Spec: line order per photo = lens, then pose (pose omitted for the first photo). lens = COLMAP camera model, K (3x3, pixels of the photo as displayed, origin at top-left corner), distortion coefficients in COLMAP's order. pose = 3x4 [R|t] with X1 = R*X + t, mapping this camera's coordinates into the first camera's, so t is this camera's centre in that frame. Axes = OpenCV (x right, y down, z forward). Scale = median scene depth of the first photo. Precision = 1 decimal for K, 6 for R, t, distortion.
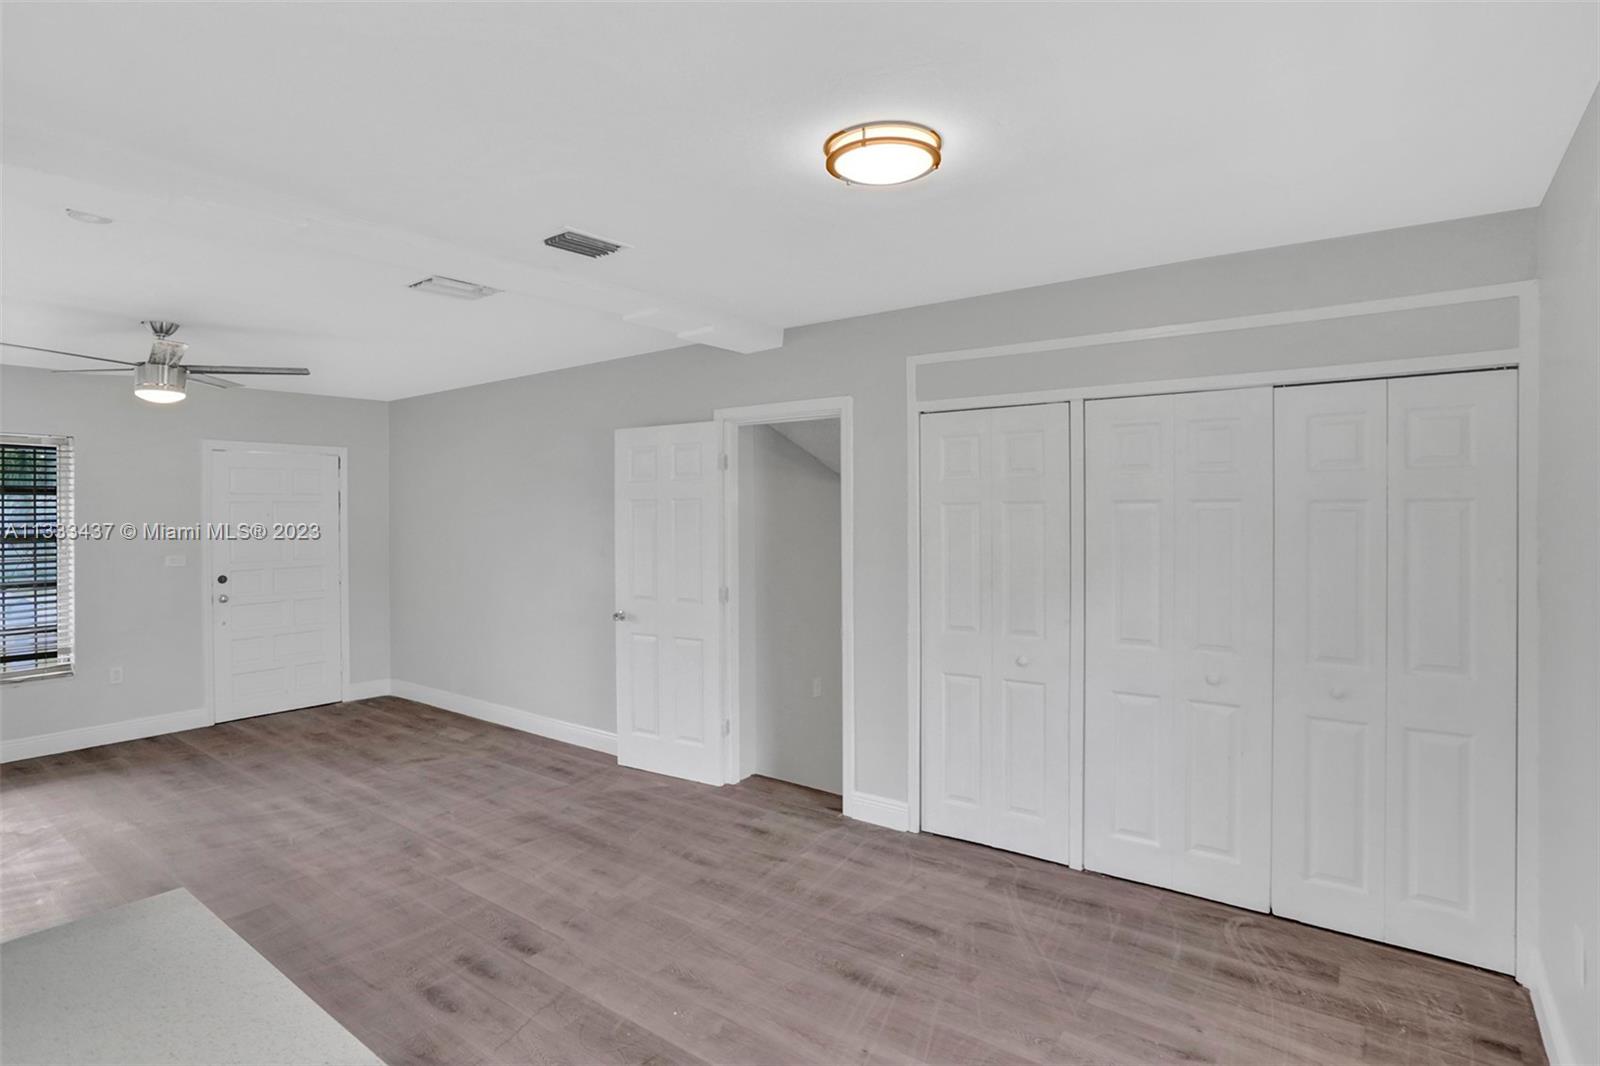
lens RADIAL K [[824.2, 0, 768.4], [0, 824.2, 507.7], [0, 0, 1]] dist [-0.067379, 0.031593]
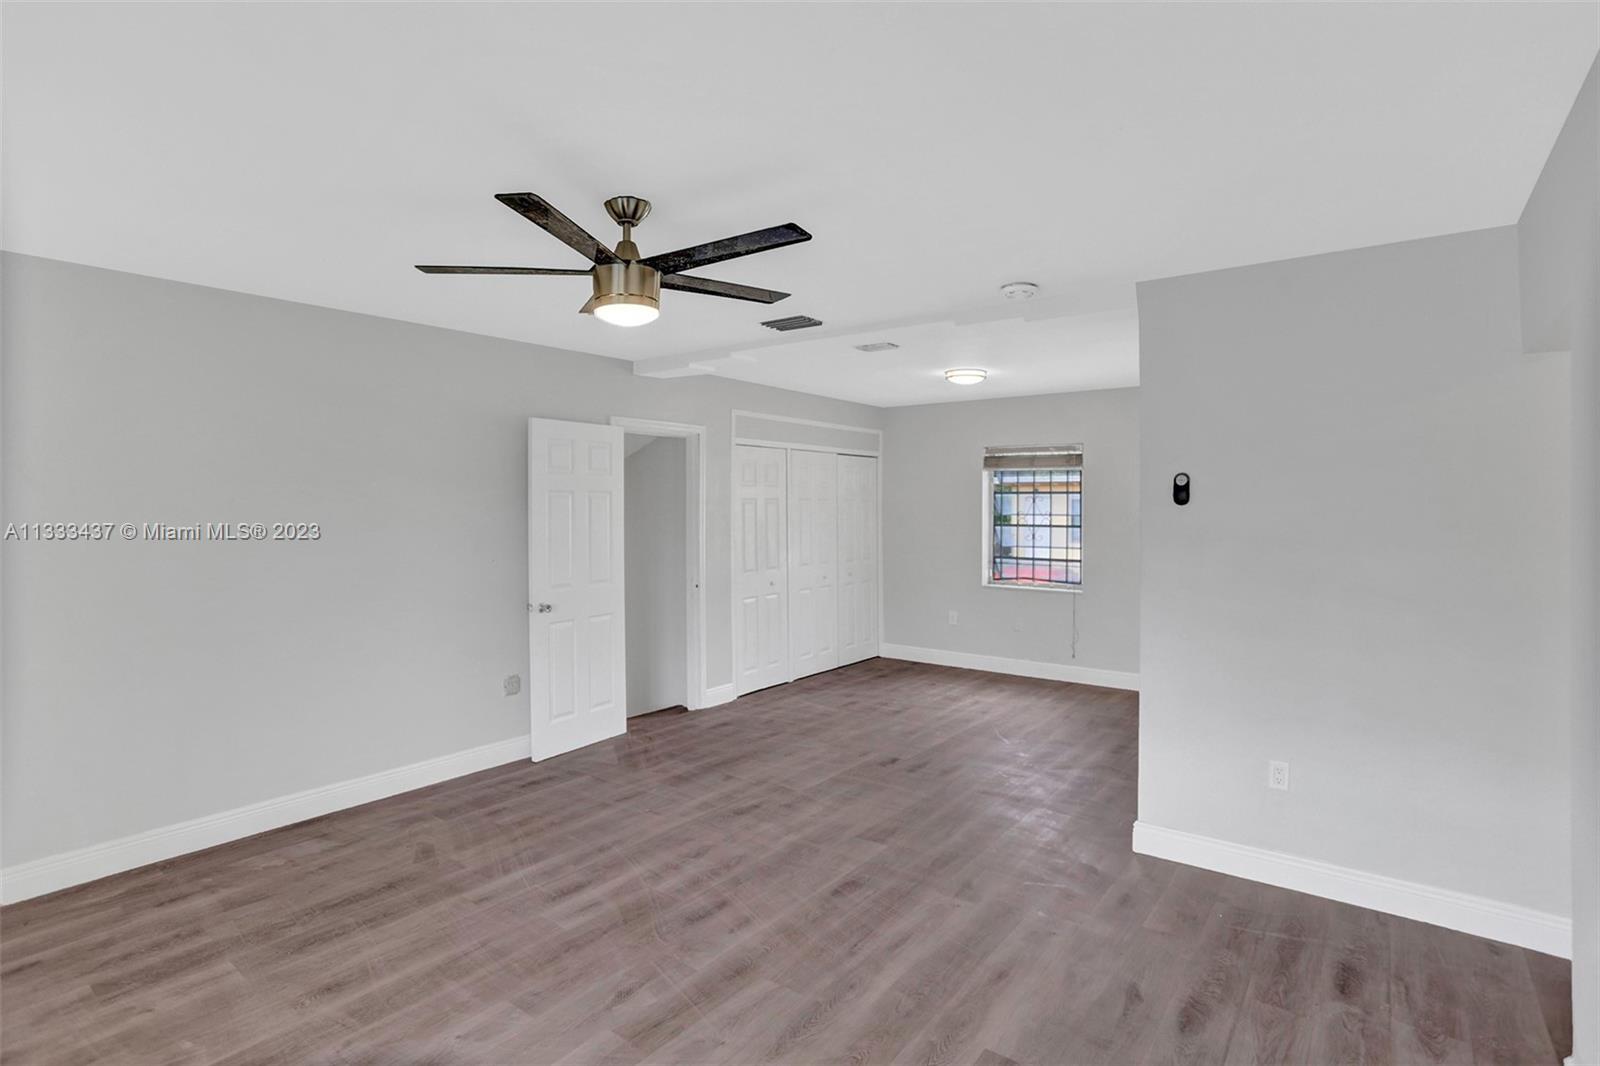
lens RADIAL K [[782.0, 0, 801.4], [0, 782.0, 494.0], [0, 0, 1]] dist [-0.069936, 0.027014]
pose [[-0.008473, 0.023260, 0.999694, -1.225267], [-0.003788, 0.999722, -0.023293, 0.014905], [-0.999957, -0.003985, -0.008383, 0.761384]]
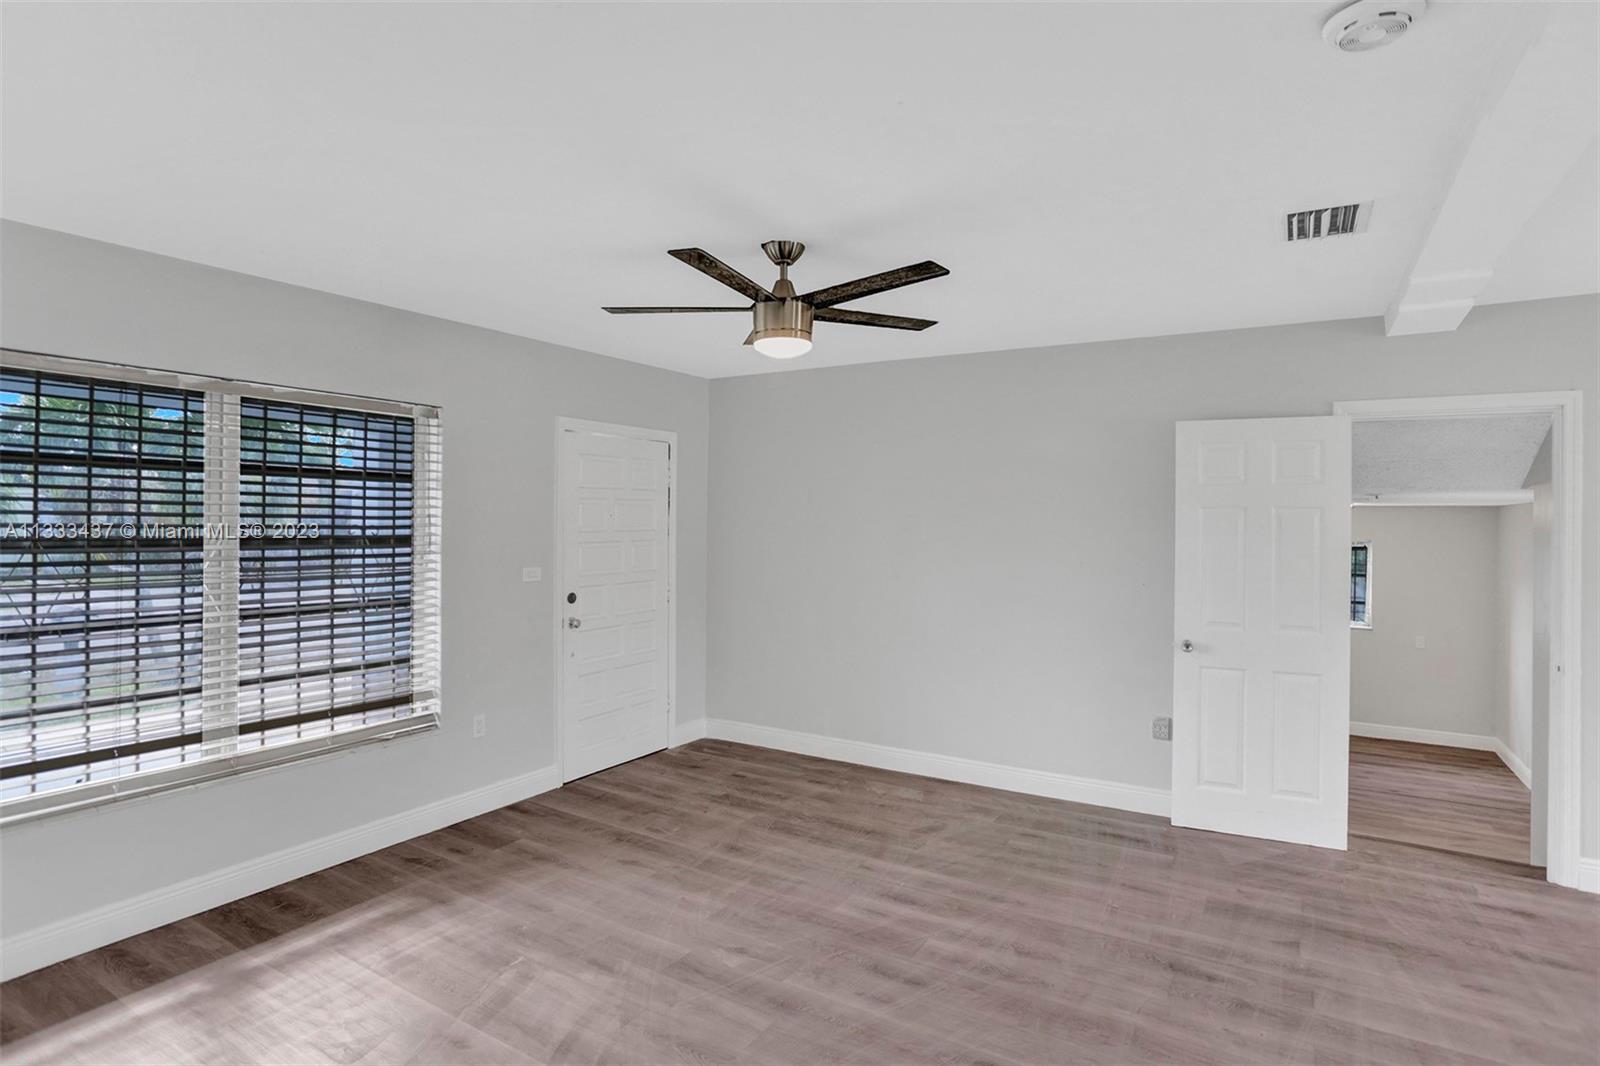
lens RADIAL K [[840.0, 0, 787.0], [0, 840.0, 515.1], [0, 0, 1]] dist [-0.071121, 0.031021]
pose [[0.994205, 0.019186, 0.105775, -0.730681], [-0.019300, 0.999814, 0.000049, 0.008547], [-0.105754, -0.002090, 0.994390, 0.237396]]
